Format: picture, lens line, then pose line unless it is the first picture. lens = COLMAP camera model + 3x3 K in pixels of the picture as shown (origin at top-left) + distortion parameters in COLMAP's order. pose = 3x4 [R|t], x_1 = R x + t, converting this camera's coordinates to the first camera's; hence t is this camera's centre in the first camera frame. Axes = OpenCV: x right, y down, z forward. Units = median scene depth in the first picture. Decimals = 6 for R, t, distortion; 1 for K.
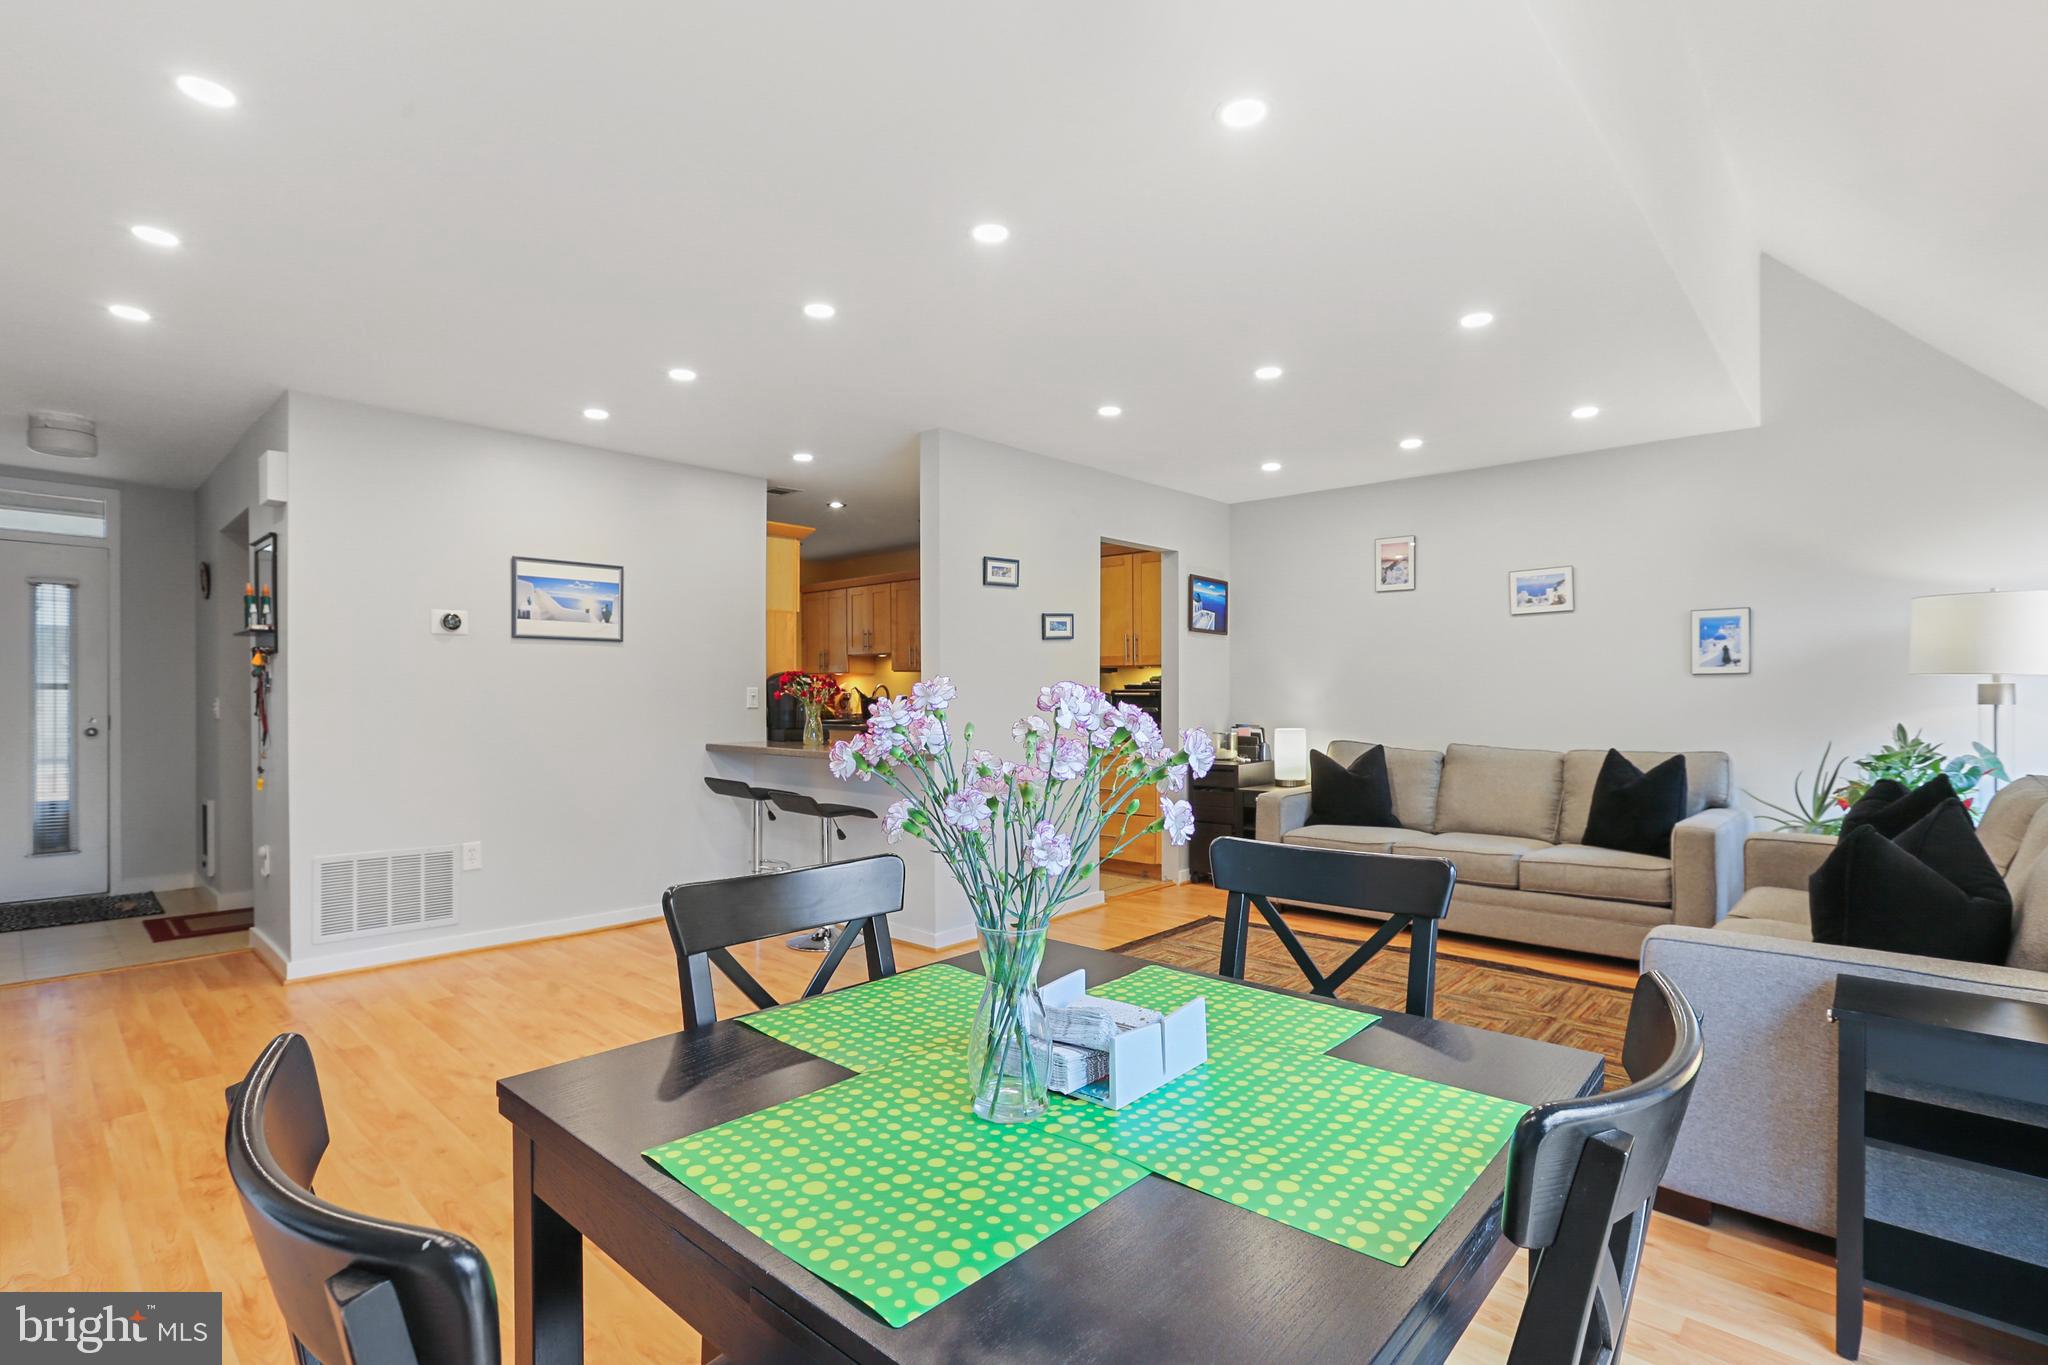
lens RADIAL K [[966.0, 0, 1023.7], [0, 966.0, 697.6], [0, 0, 1]] dist [-0.035457, 0.026696]
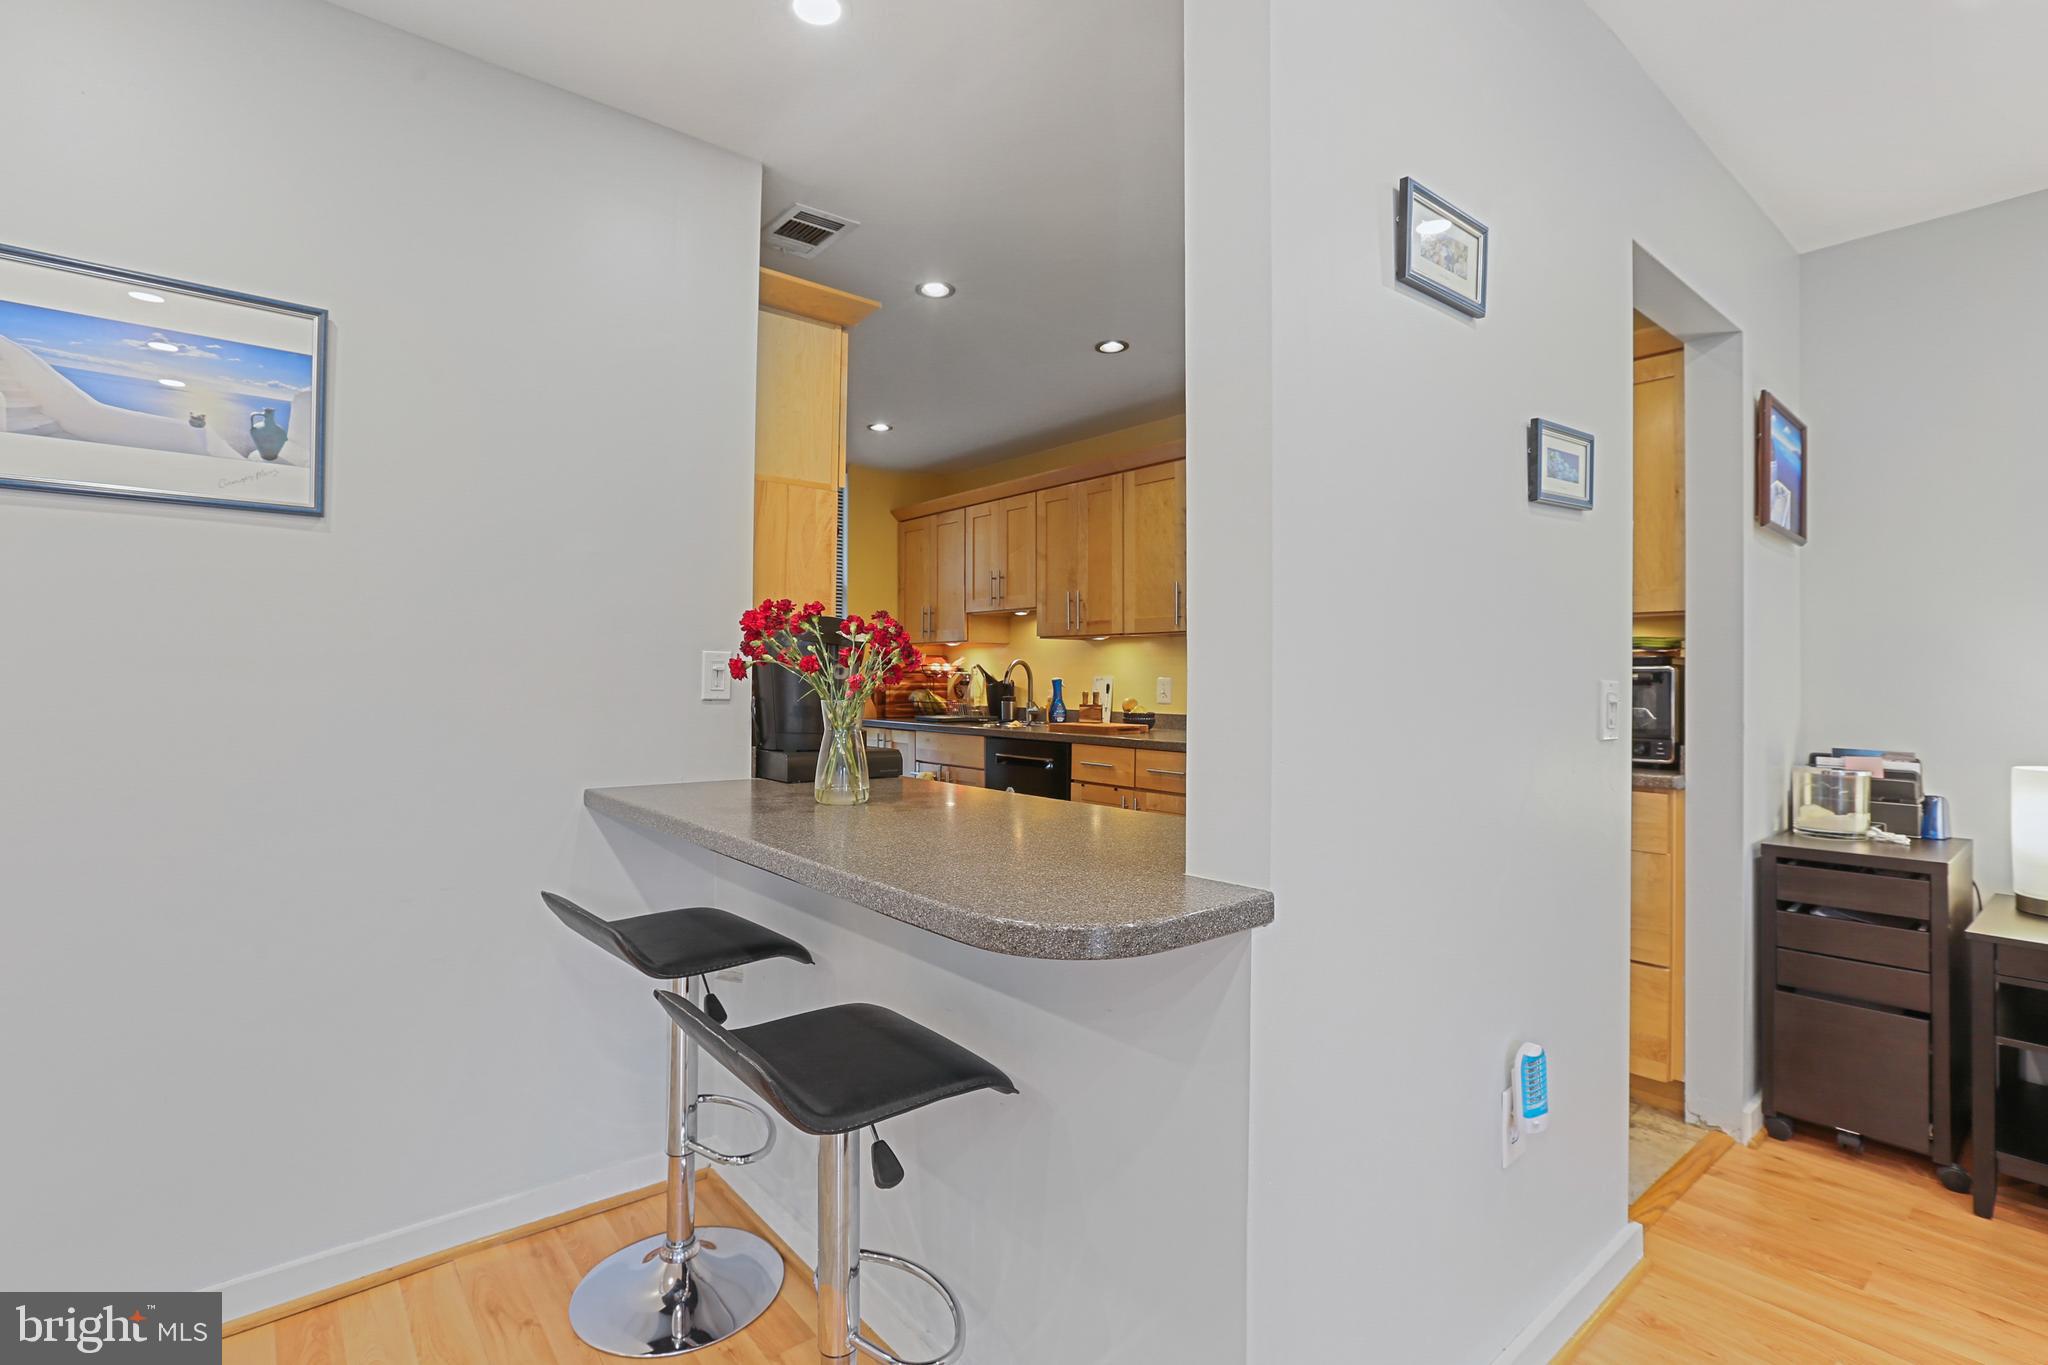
lens RADIAL K [[937.1, 0, 1018.0], [0, 937.1, 685.7], [0, 0, 1]] dist [-0.041999, 0.024777]
pose [[0.989924, 0.009415, -0.141288, -0.107633], [-0.009218, 0.999955, 0.002046, 0.002366], [0.141301, -0.000723, 0.989966, 0.690252]]
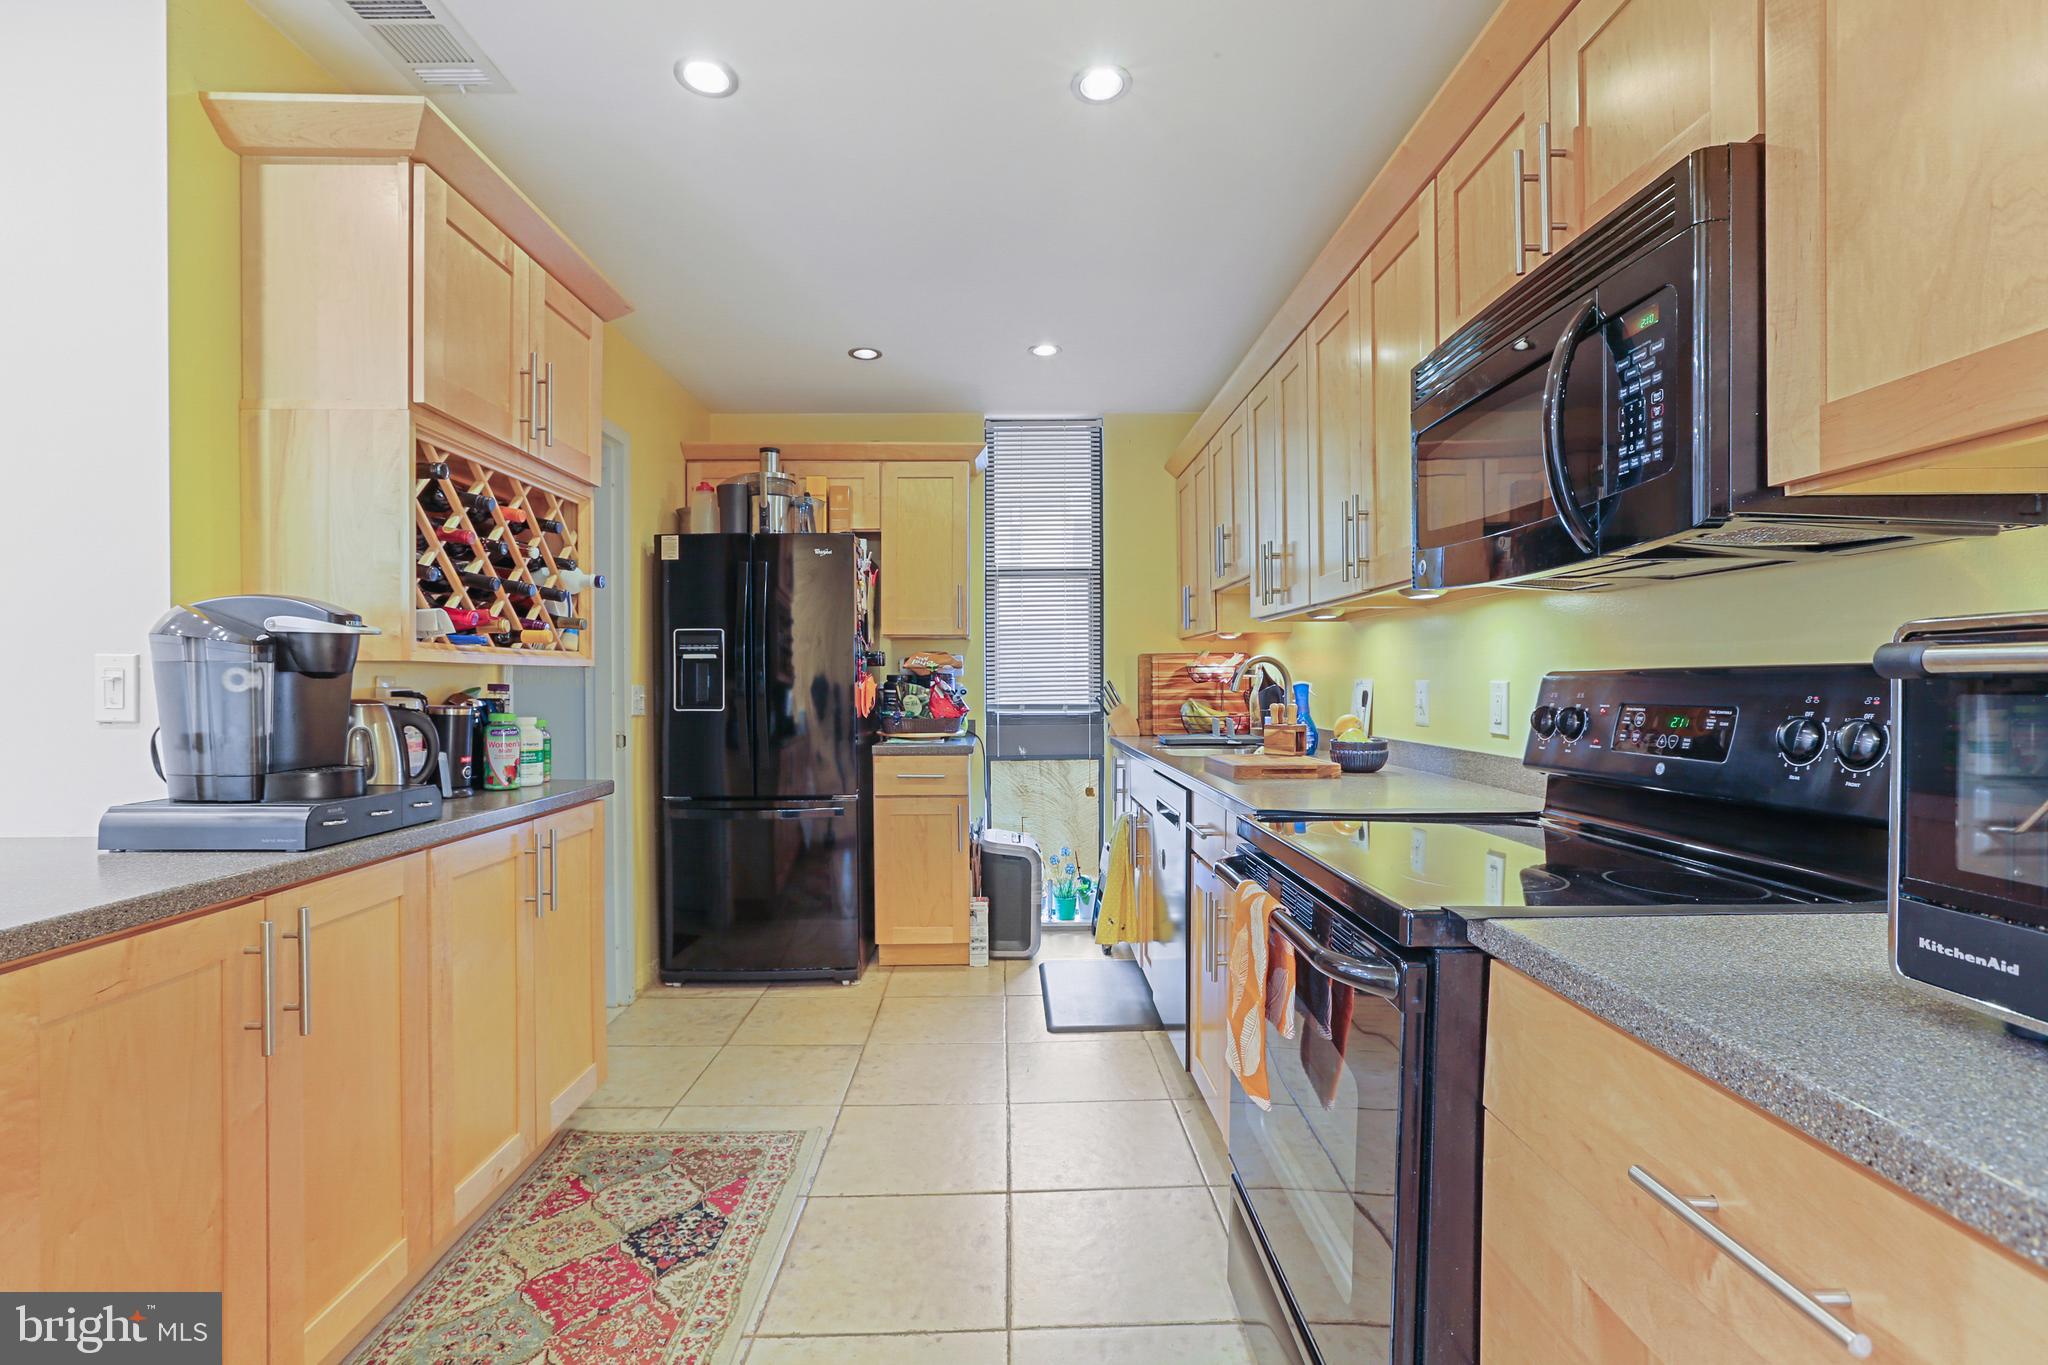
lens RADIAL K [[937.1, 0, 1018.0], [0, 937.1, 685.7], [0, 0, 1]] dist [-0.041999, 0.024777]
pose [[0.694848, -0.001426, -0.719155, 0.124113], [0.001108, 0.999999, -0.000913, -0.001521], [0.719155, -0.000162, 0.694849, 1.126409]]
